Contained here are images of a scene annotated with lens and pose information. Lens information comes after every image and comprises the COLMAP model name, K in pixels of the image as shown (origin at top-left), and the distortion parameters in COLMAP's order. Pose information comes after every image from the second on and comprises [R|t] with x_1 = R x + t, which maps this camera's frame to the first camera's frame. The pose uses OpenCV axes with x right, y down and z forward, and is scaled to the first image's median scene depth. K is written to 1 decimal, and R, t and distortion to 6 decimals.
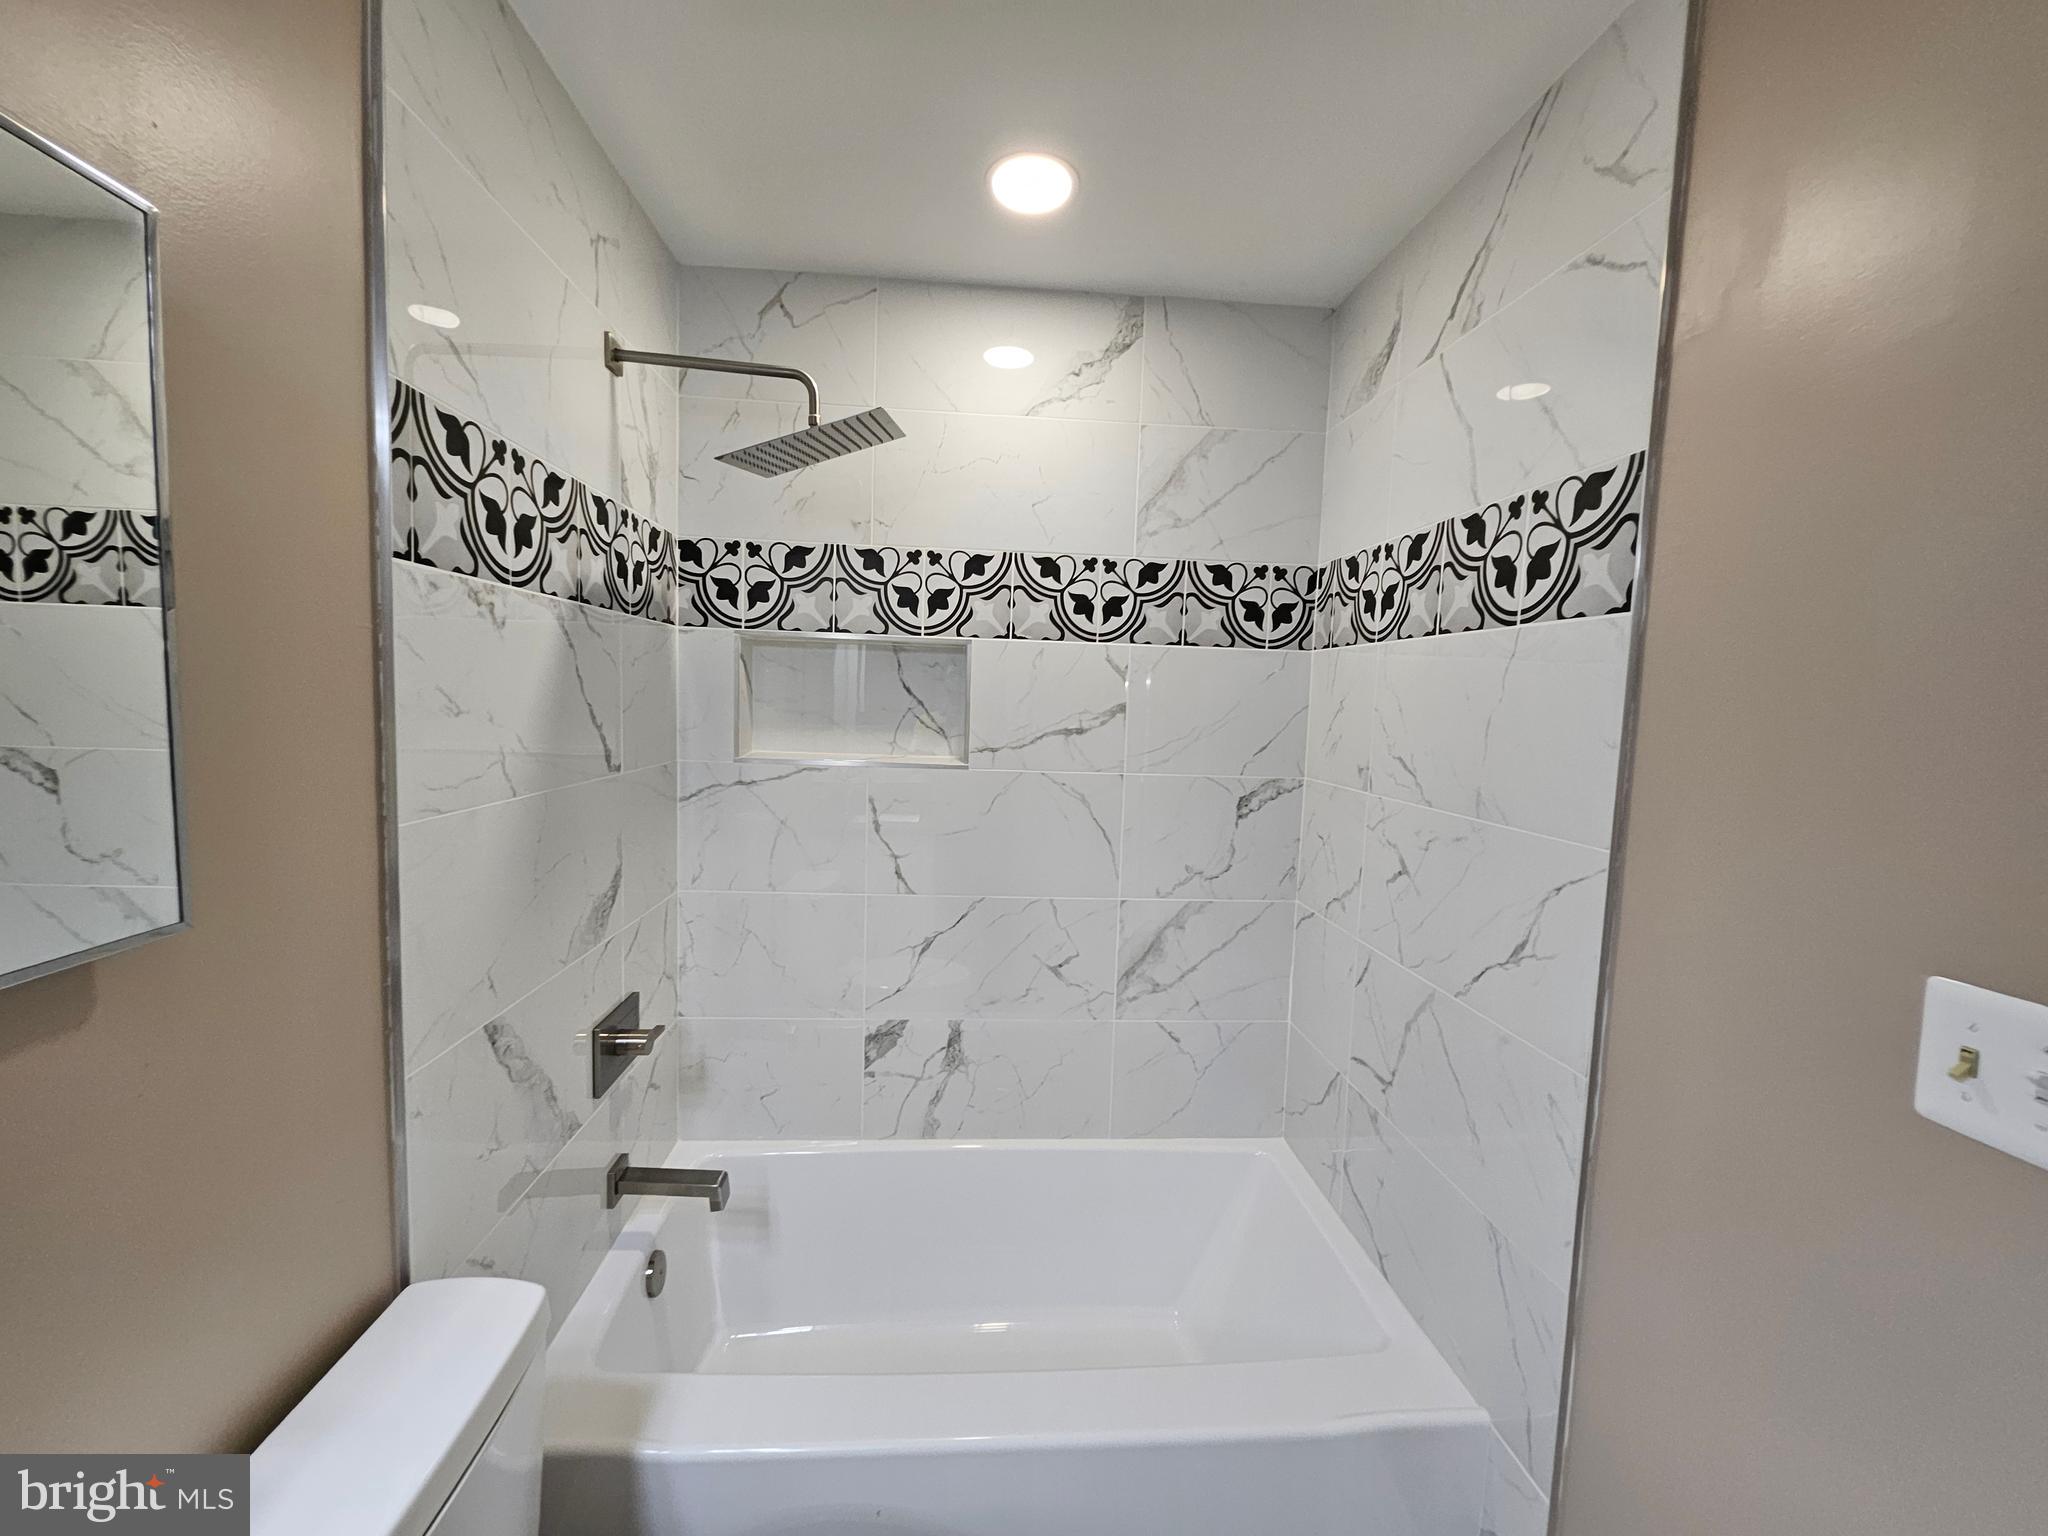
lens RADIAL K [[788.3, 0, 1024.2], [0, 788.3, 759.8], [0, 0, 1]] dist [0.000160, -0.000116]
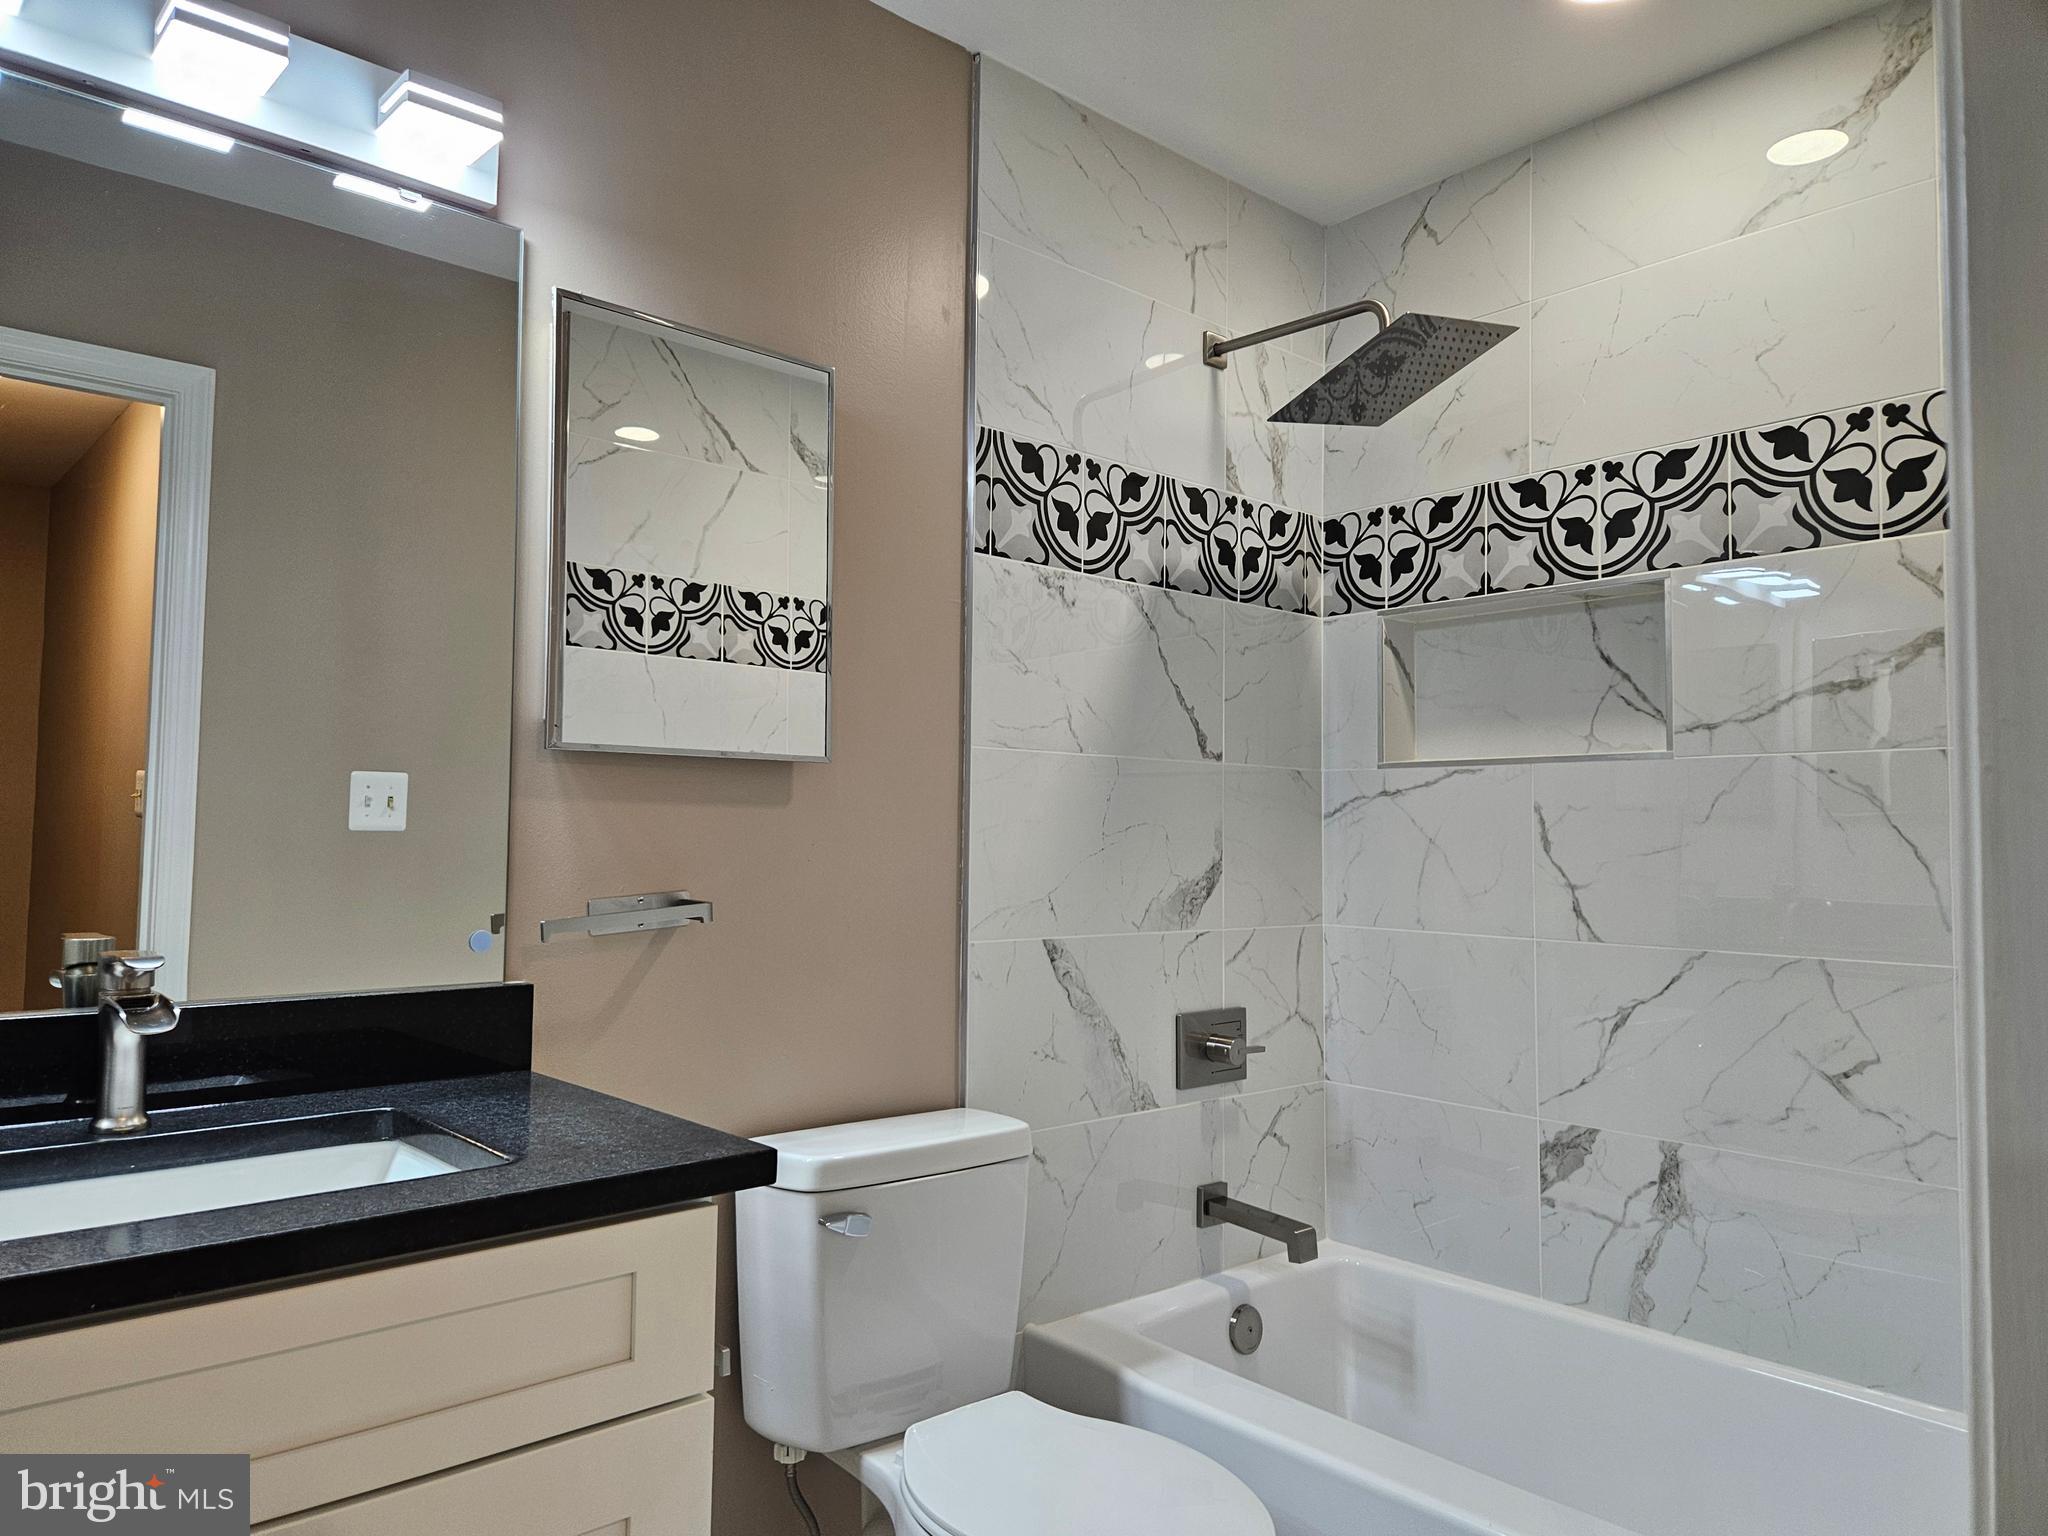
lens RADIAL K [[1363.3, 0, 1024.0], [0, 1363.3, 768.0], [0, 0, 1]] dist [0.058970, -0.063191]
pose [[0.612721, -0.073402, -0.786883, 0.632297], [-0.045349, 0.990771, -0.127733, 0.239878], [0.788997, 0.113949, 0.603738, -0.190170]]
